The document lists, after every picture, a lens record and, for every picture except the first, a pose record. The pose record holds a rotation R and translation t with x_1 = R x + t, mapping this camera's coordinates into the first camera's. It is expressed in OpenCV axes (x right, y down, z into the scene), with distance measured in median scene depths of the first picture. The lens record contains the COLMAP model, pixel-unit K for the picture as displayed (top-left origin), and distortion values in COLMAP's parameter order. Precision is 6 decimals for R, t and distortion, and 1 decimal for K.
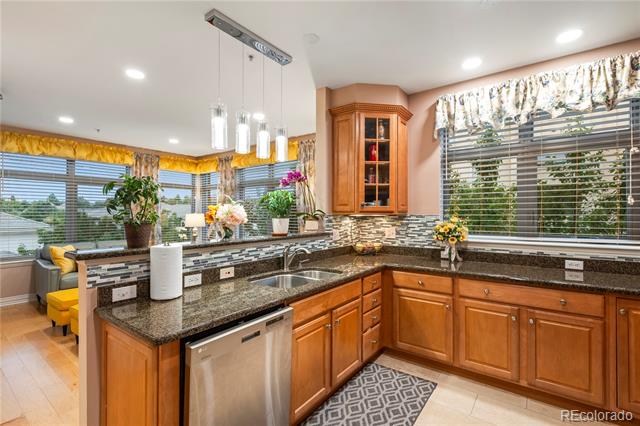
lens RADIAL K [[295.4, 0, 322.8], [0, 295.4, 212.8], [0, 0, 1]] dist [0.004997, -0.002076]
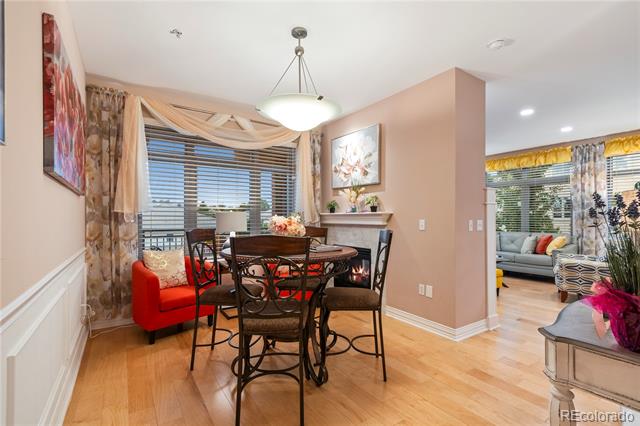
lens RADIAL K [[295.4, 0, 323.8], [0, 295.4, 218.8], [0, 0, 1]] dist [0.004997, -0.002076]
pose [[0.942976, -0.001048, -0.332859, -0.967770], [0.004650, 0.999939, 0.010026, 0.043975], [0.332828, -0.011002, 0.942923, -0.665944]]
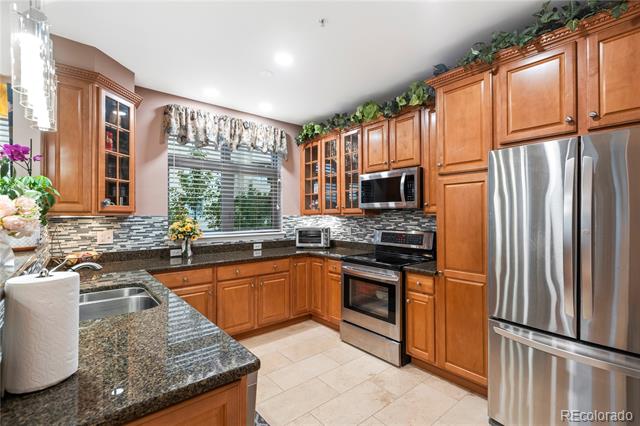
lens RADIAL K [[295.4, 0, 321.4], [0, 295.4, 211.0], [0, 0, 1]] dist [0.004997, -0.002076]
pose [[0.233097, 0.010834, 0.972393, -0.486557], [-0.003262, 0.999941, -0.010359, -0.000463], [-0.972448, -0.000757, 0.233119, 0.221205]]
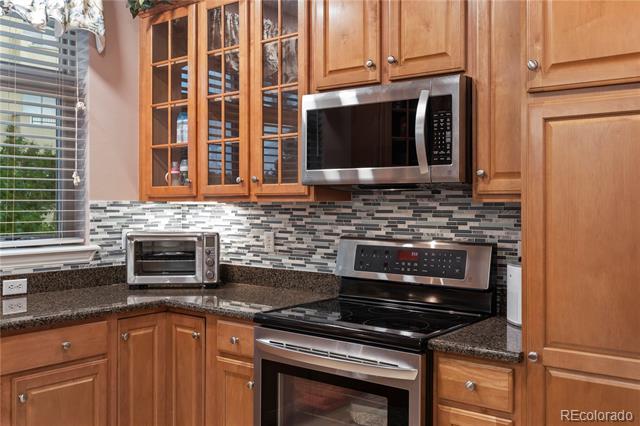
lens RADIAL K [[638.3, 0, 323.1], [0, 638.3, 196.1], [0, 0, 1]] dist [0.006894, 0.000000]
pose [[0.021296, 0.007165, 0.999748, -0.293907], [-0.008715, 0.999938, -0.006981, 0.002294], [-0.999735, -0.008564, 0.021357, 0.288058]]
